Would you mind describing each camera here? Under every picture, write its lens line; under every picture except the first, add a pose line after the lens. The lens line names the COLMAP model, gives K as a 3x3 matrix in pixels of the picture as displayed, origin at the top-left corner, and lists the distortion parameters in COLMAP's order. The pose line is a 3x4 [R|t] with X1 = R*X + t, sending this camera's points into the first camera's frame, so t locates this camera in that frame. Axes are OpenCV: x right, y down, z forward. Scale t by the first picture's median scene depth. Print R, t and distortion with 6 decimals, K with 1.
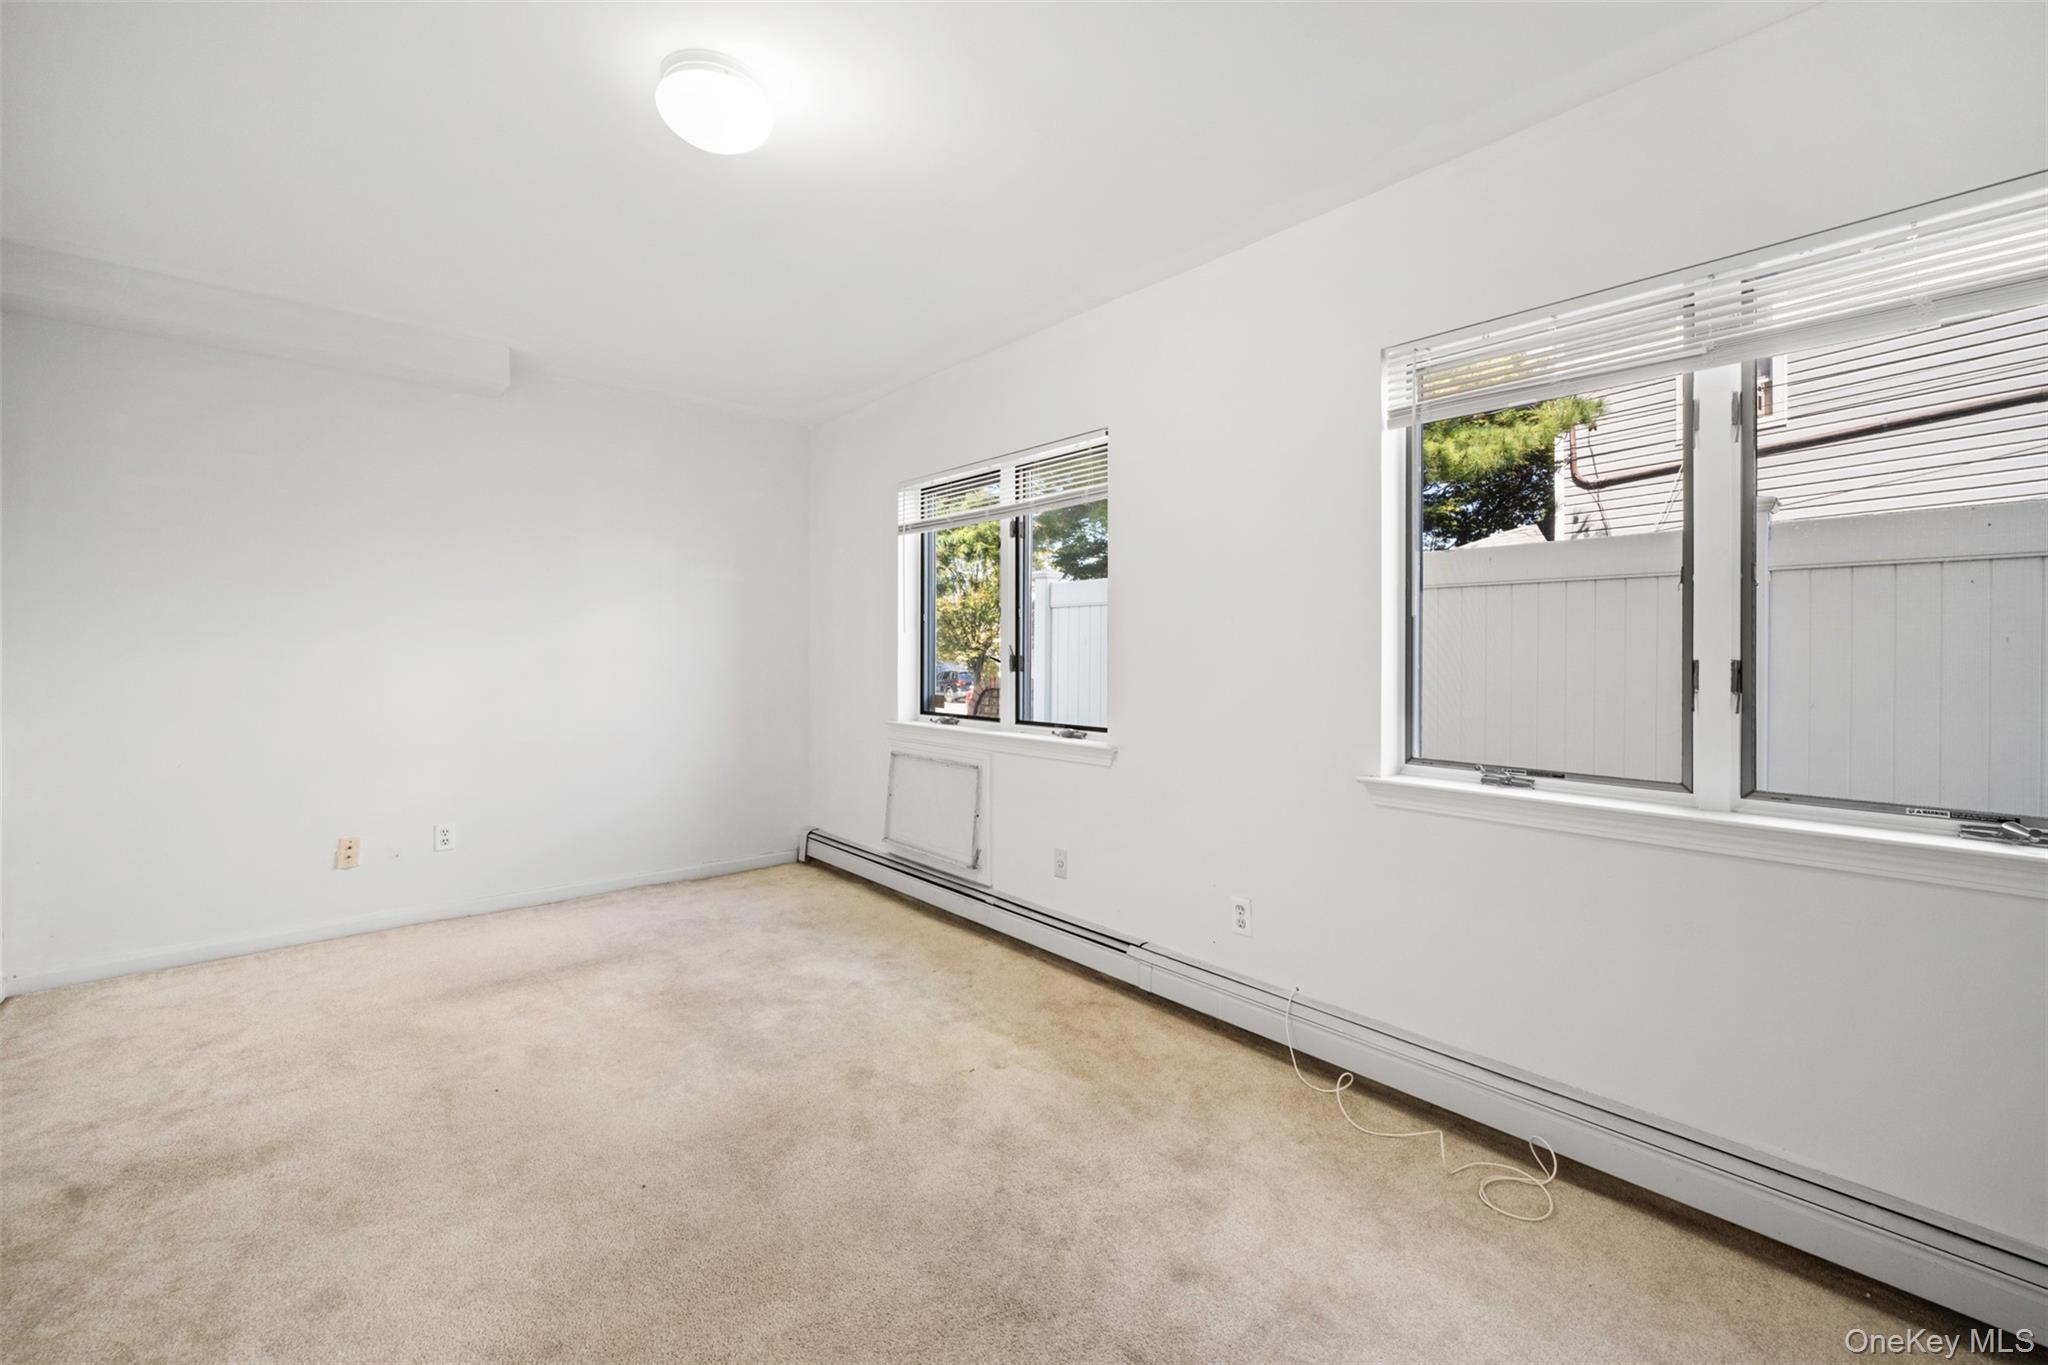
lens RADIAL K [[820.2, 0, 1030.8], [0, 820.2, 660.0], [0, 0, 1]] dist [-0.000500, 0.000090]
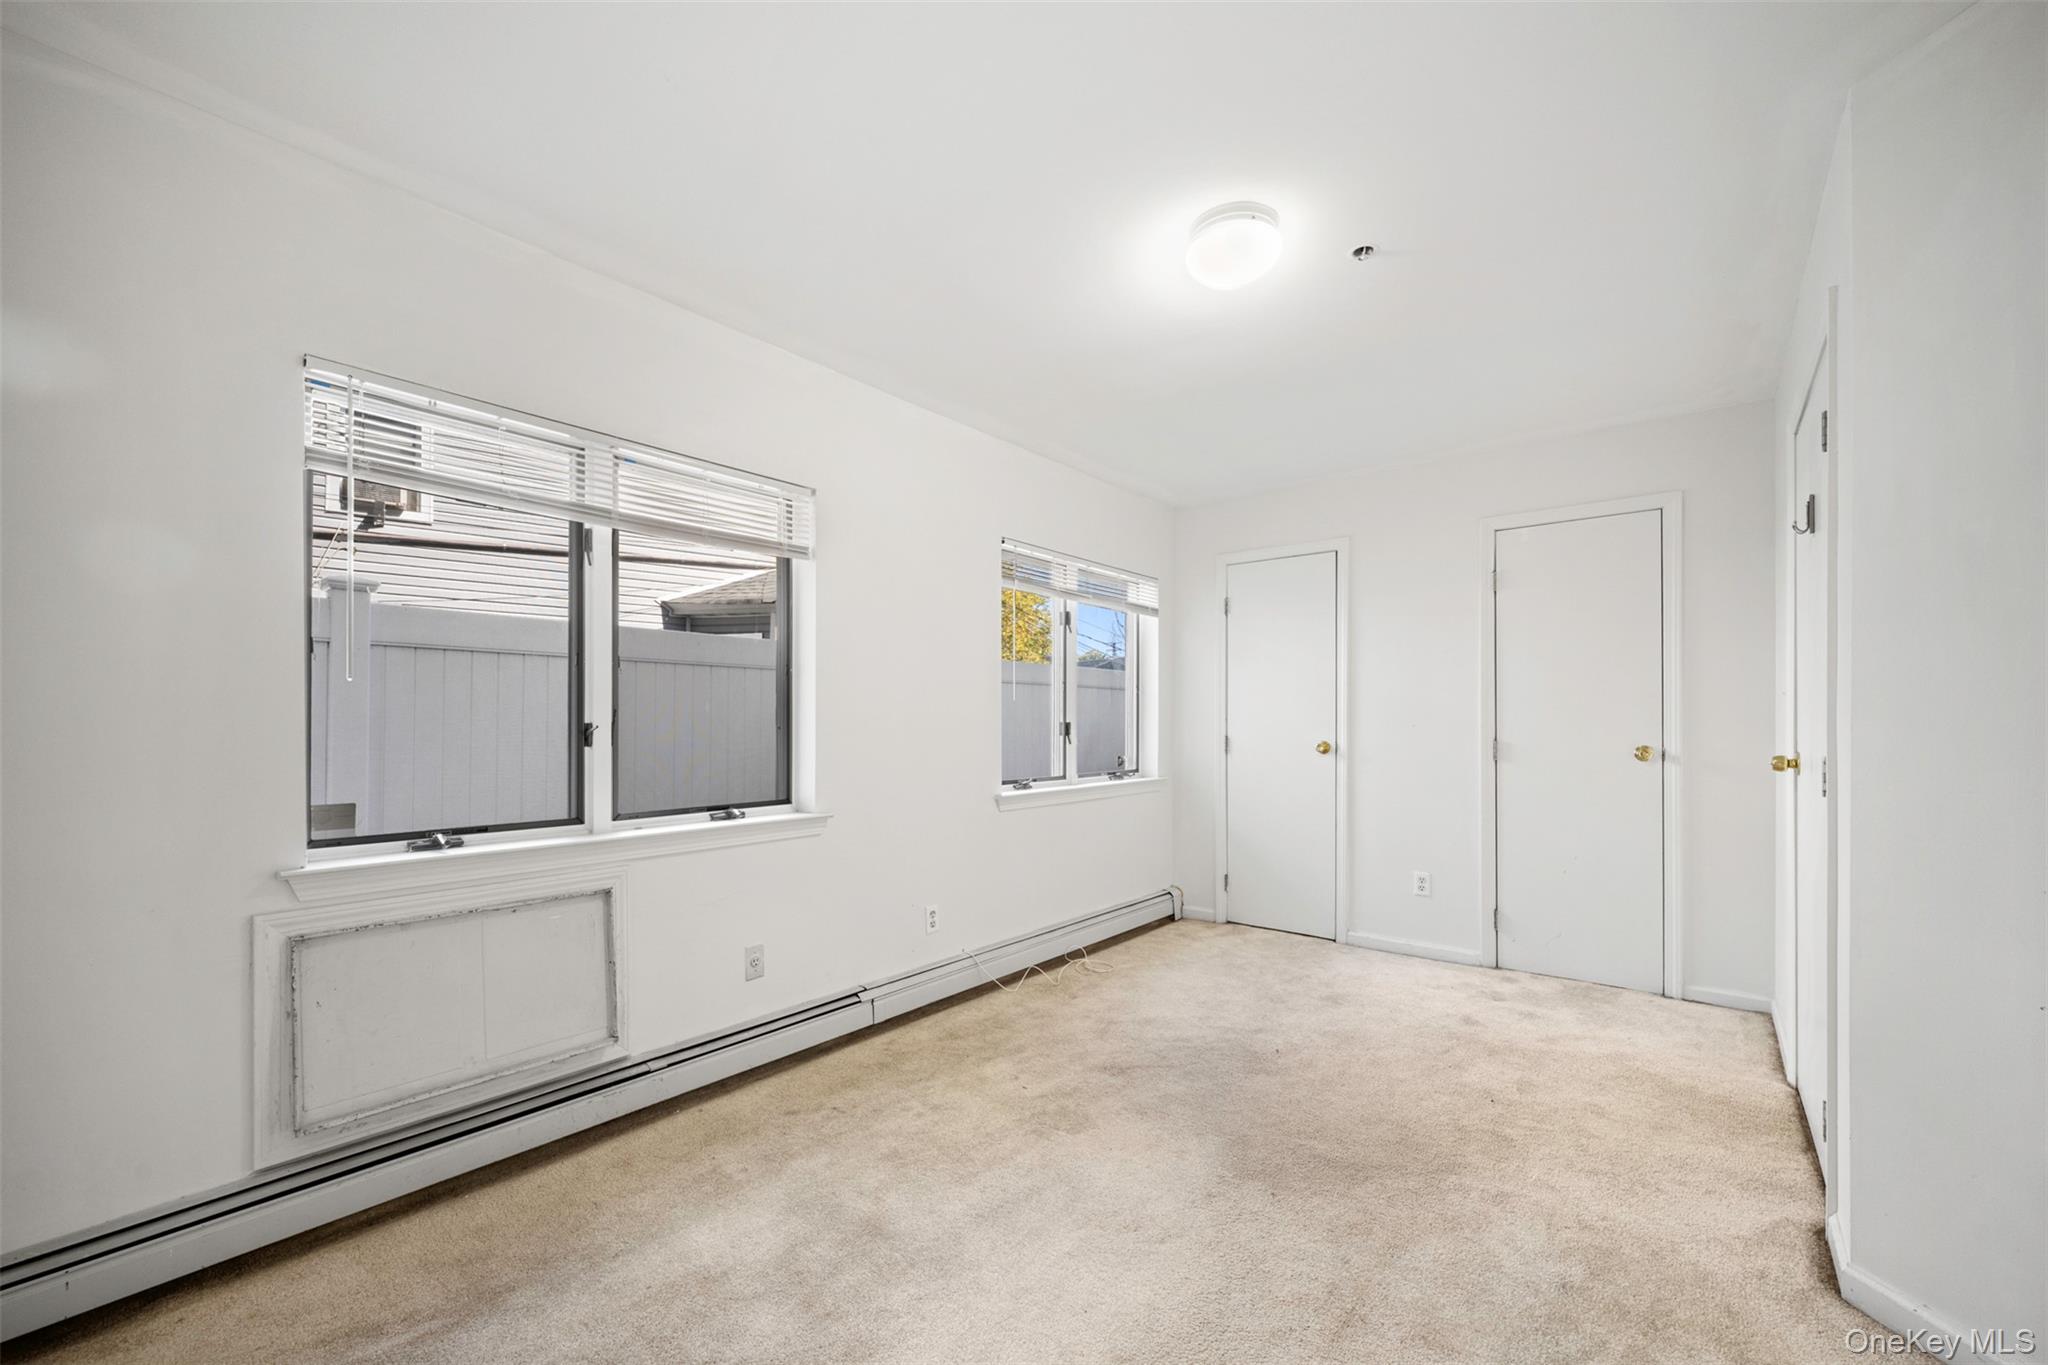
lens RADIAL K [[839.5, 0, 1009.1], [0, 839.5, 721.7], [0, 0, 1]] dist [-0.000348, -0.000098]
pose [[-0.144542, -0.009918, 0.989449, -0.964562], [0.003154, 0.999940, 0.010484, -0.016961], [-0.989494, 0.004636, -0.144502, 0.942218]]
